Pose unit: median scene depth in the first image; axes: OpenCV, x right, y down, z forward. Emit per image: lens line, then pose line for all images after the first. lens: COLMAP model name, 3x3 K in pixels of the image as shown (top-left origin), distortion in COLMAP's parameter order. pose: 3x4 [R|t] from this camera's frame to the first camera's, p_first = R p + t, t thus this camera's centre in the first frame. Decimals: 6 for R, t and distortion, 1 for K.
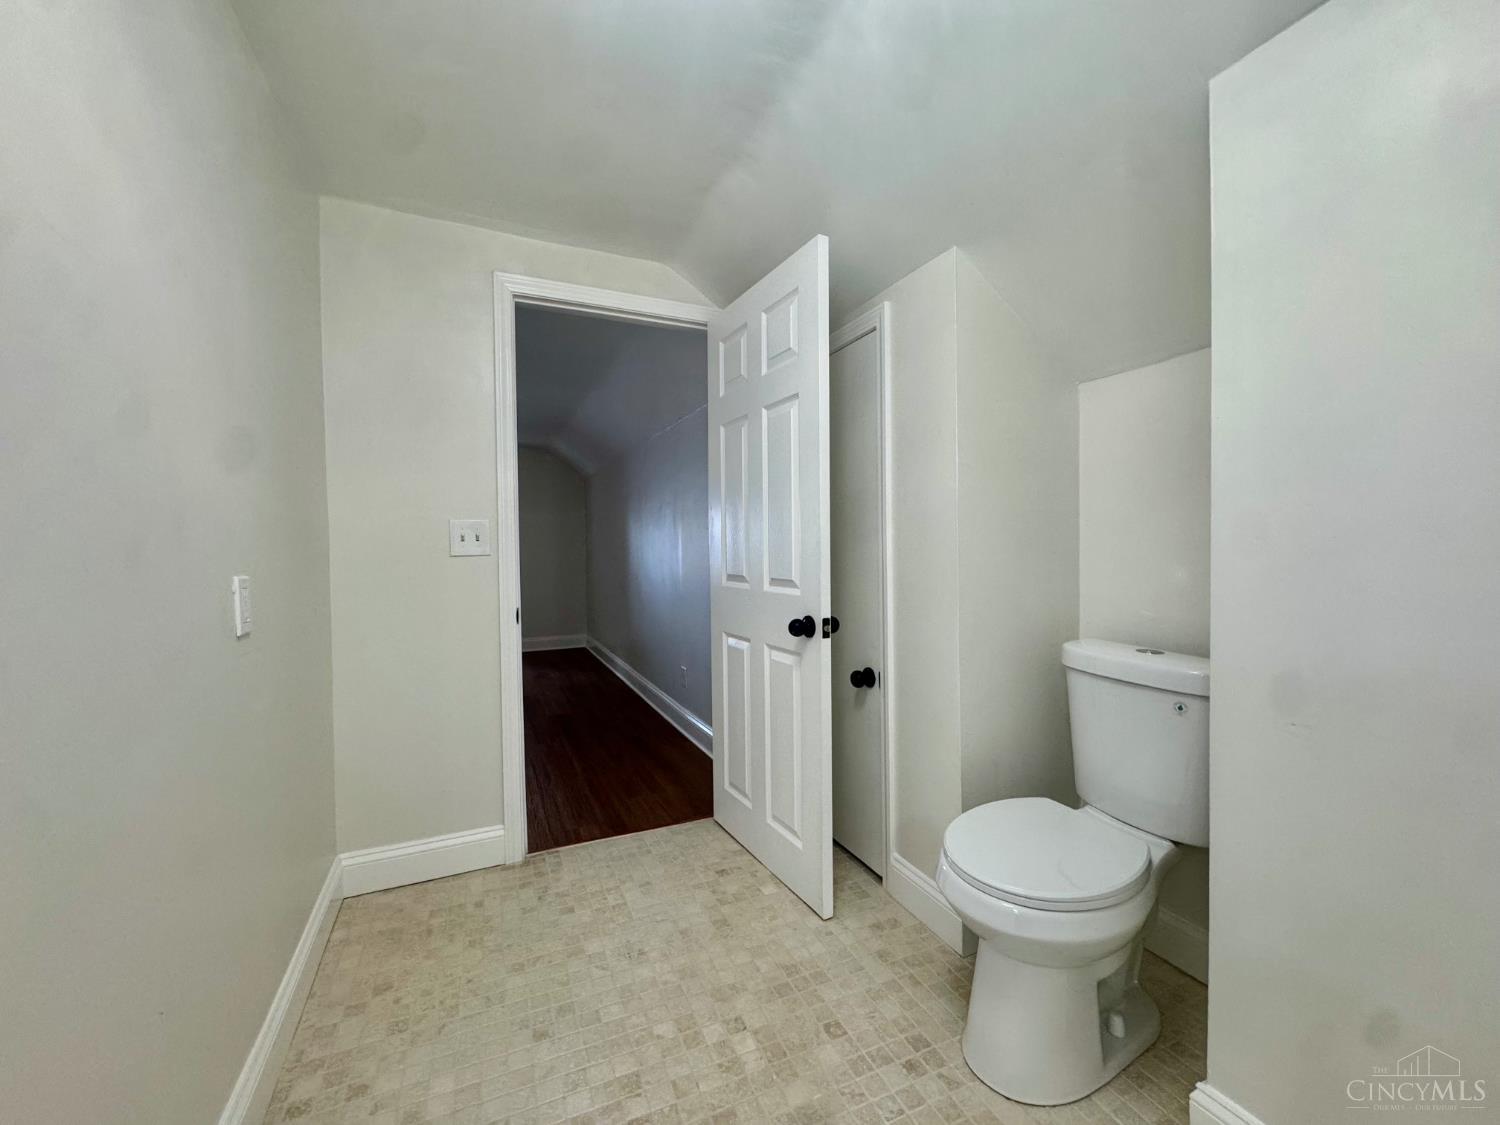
lens RADIAL K [[600.2, 0, 751.2], [0, 600.2, 564.4], [0, 0, 1]] dist [-0.005778, 0.000477]
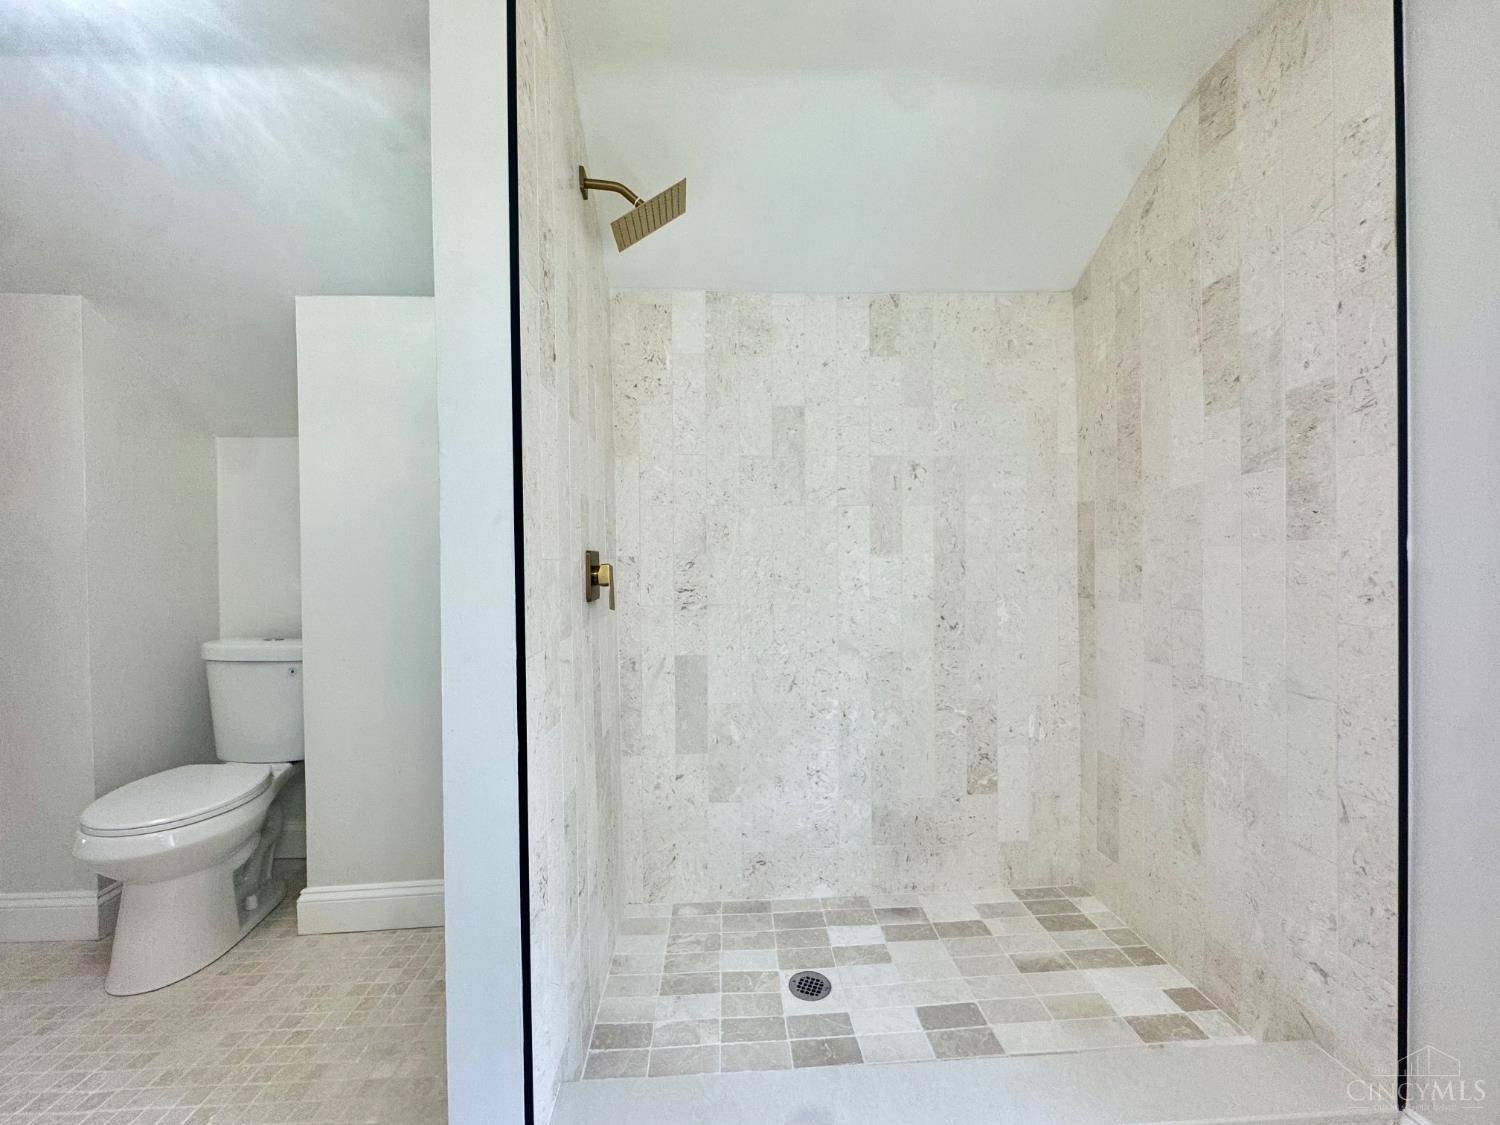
lens RADIAL K [[600.2, 0, 752.4], [0, 600.2, 565.7], [0, 0, 1]] dist [-0.005778, 0.000477]
pose [[0.355516, -0.007758, 0.934638, -0.277397], [0.014062, 0.999897, 0.002951, -0.019914], [-0.934564, 0.012094, 0.355589, -0.608565]]
